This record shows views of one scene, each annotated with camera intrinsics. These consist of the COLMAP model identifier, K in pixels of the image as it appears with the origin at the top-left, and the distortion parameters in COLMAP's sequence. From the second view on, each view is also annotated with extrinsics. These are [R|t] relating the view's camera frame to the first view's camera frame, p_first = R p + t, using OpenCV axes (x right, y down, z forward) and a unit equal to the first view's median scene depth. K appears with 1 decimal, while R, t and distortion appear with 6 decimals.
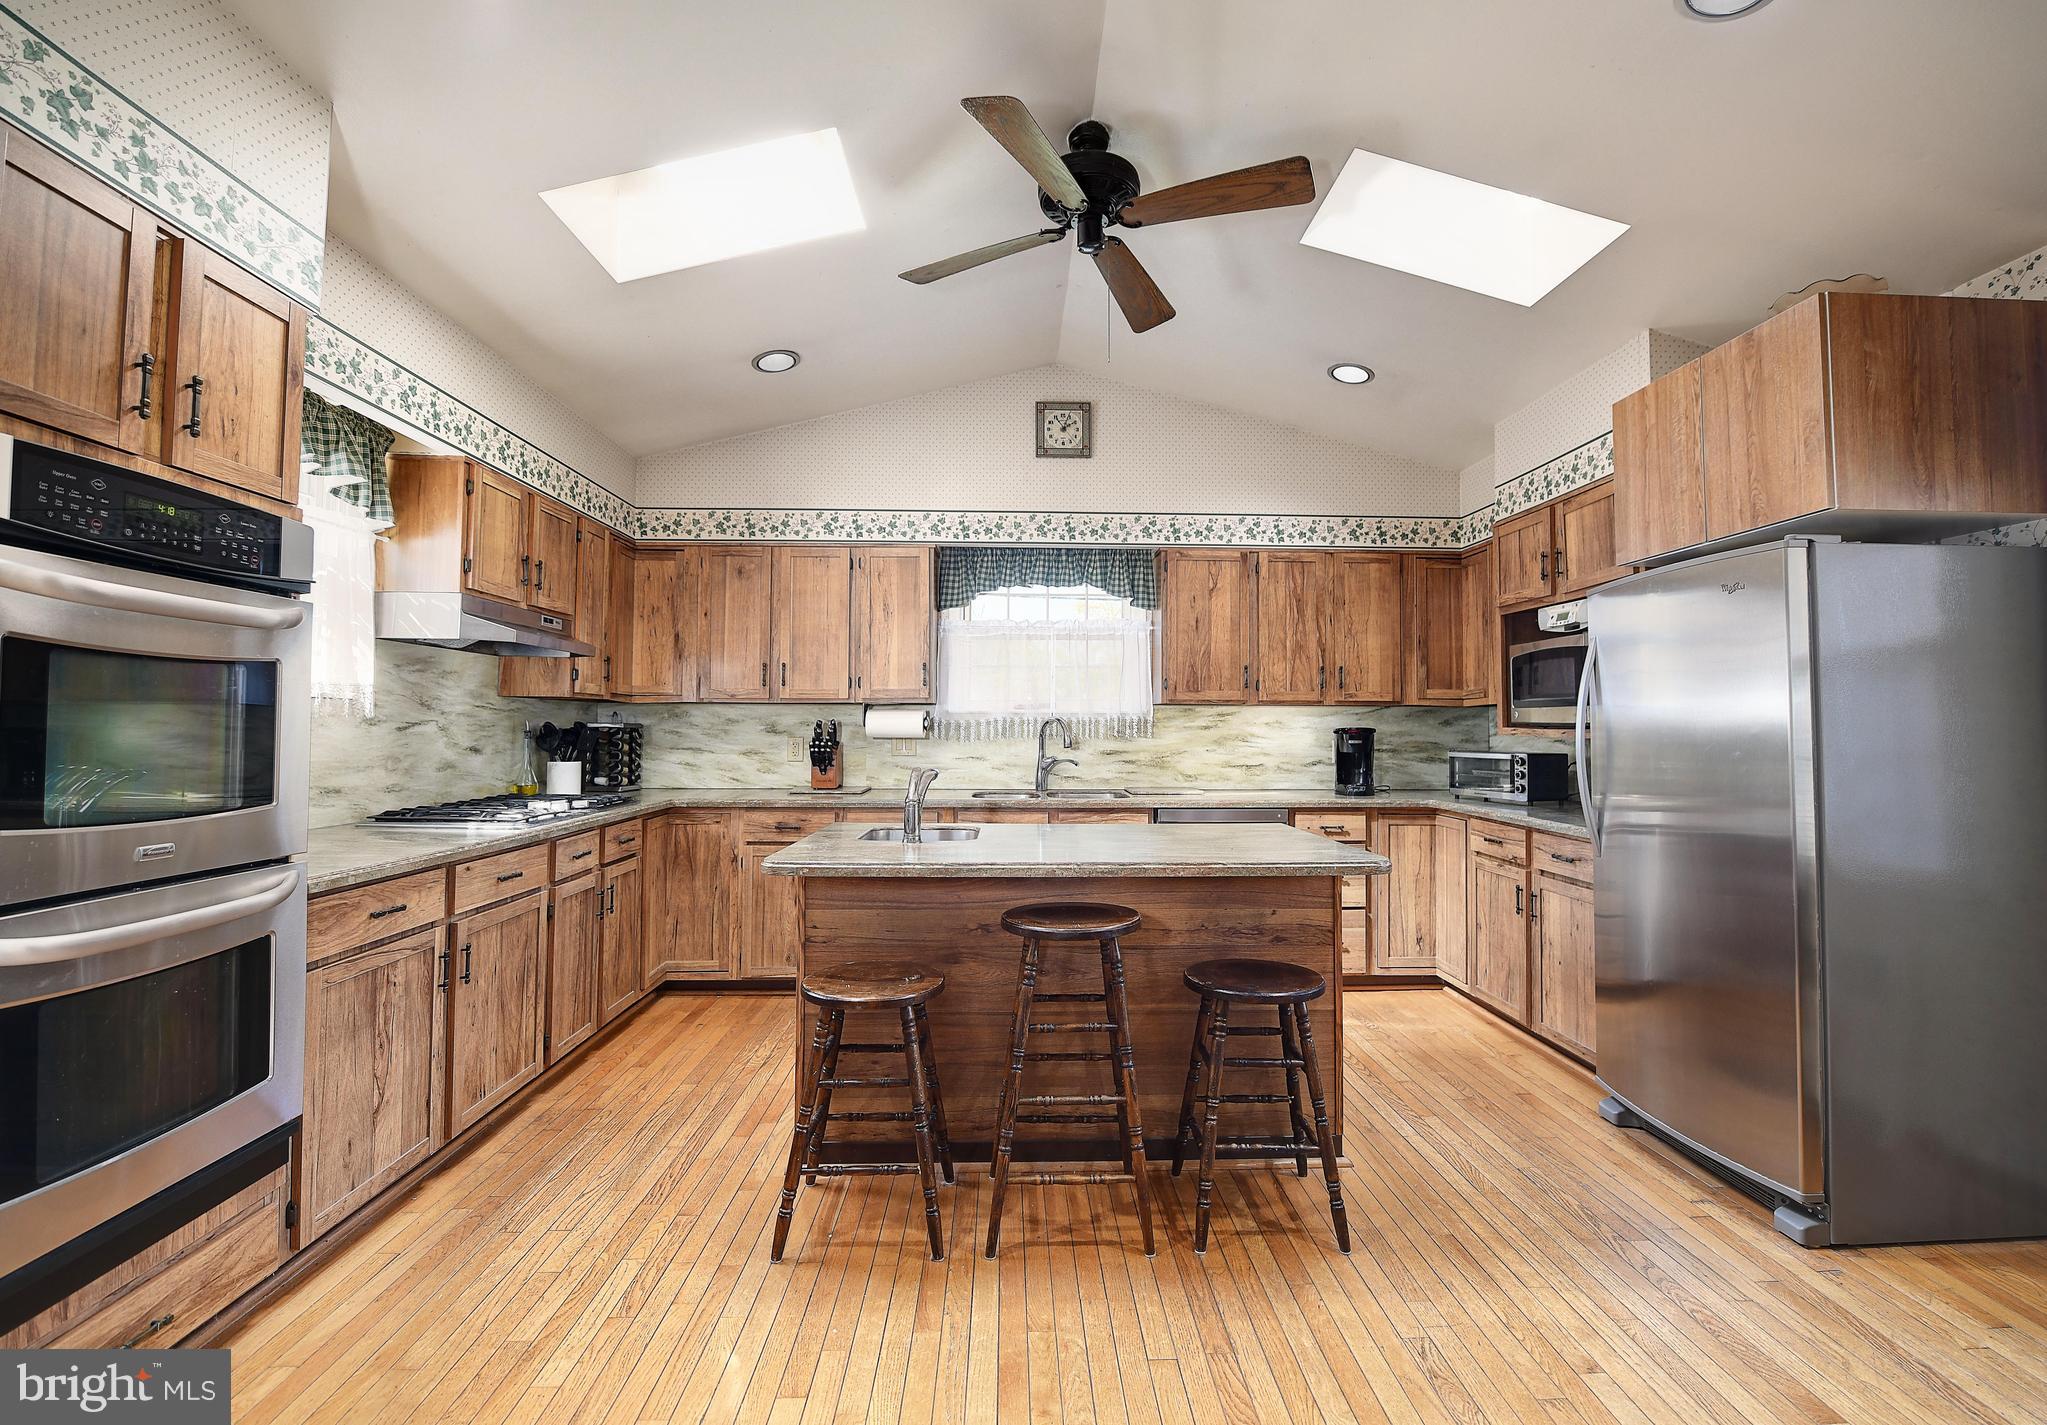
lens RADIAL K [[899.6, 0, 1044.2], [0, 899.6, 699.7], [0, 0, 1]] dist [-0.014104, -0.002516]
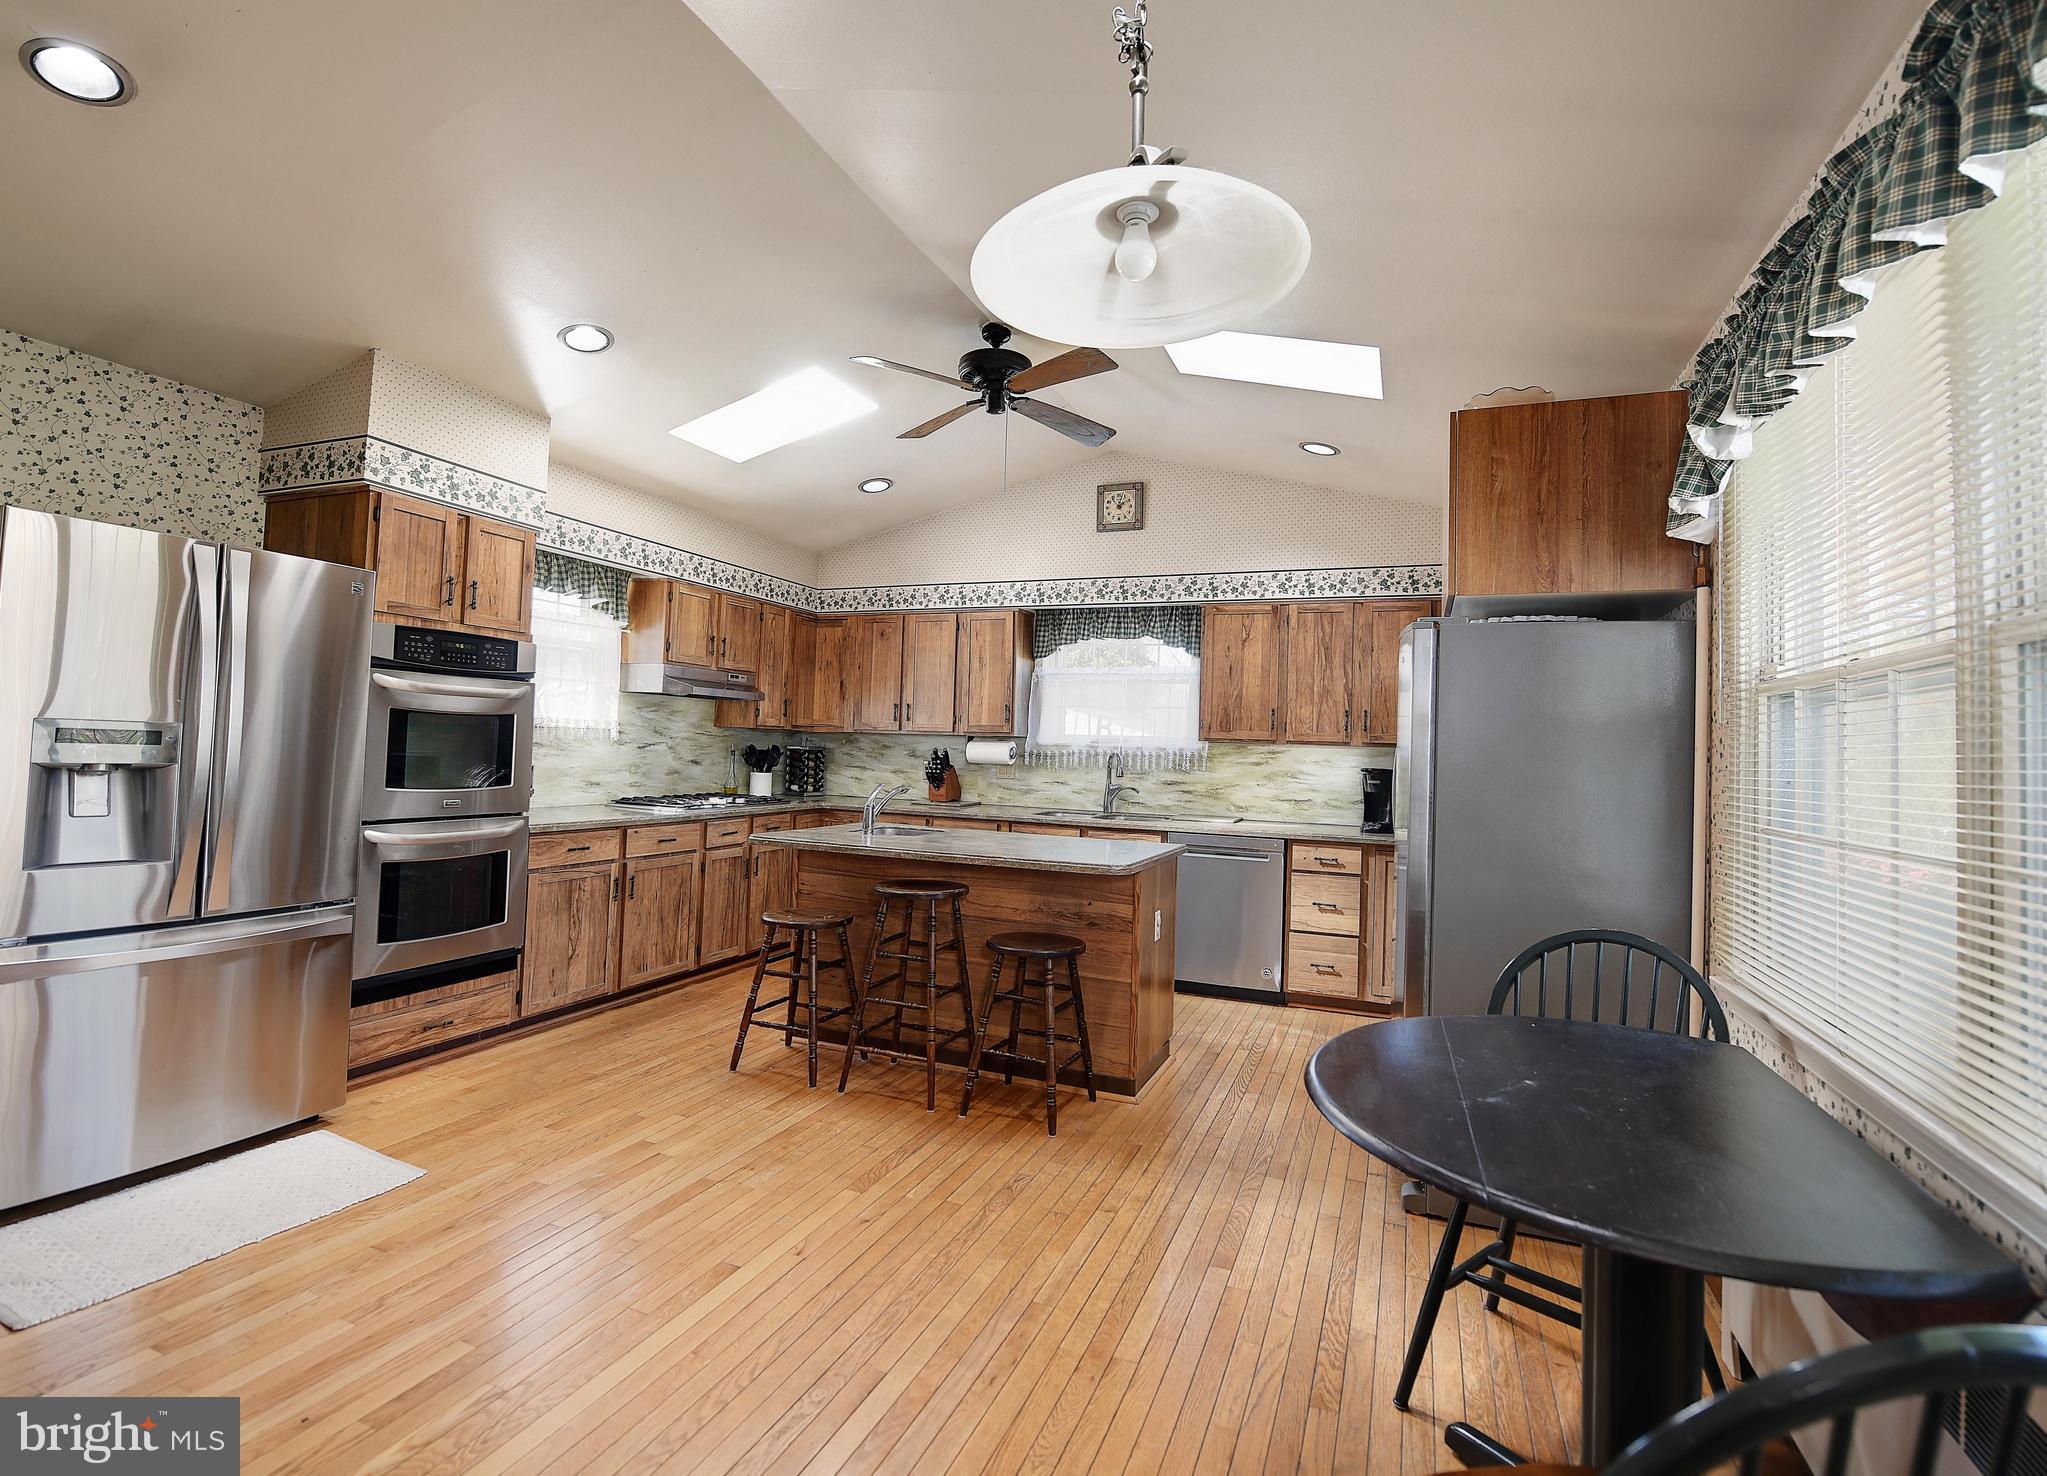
lens RADIAL K [[957.5, 0, 1027.7], [0, 957.5, 714.3], [0, 0, 1]] dist [-0.013958, -0.002009]
pose [[0.909257, 0.011729, -0.416070, 0.593765], [-0.015568, 0.999862, -0.005837, -0.026381], [0.415944, 0.011785, 0.909314, -0.257903]]
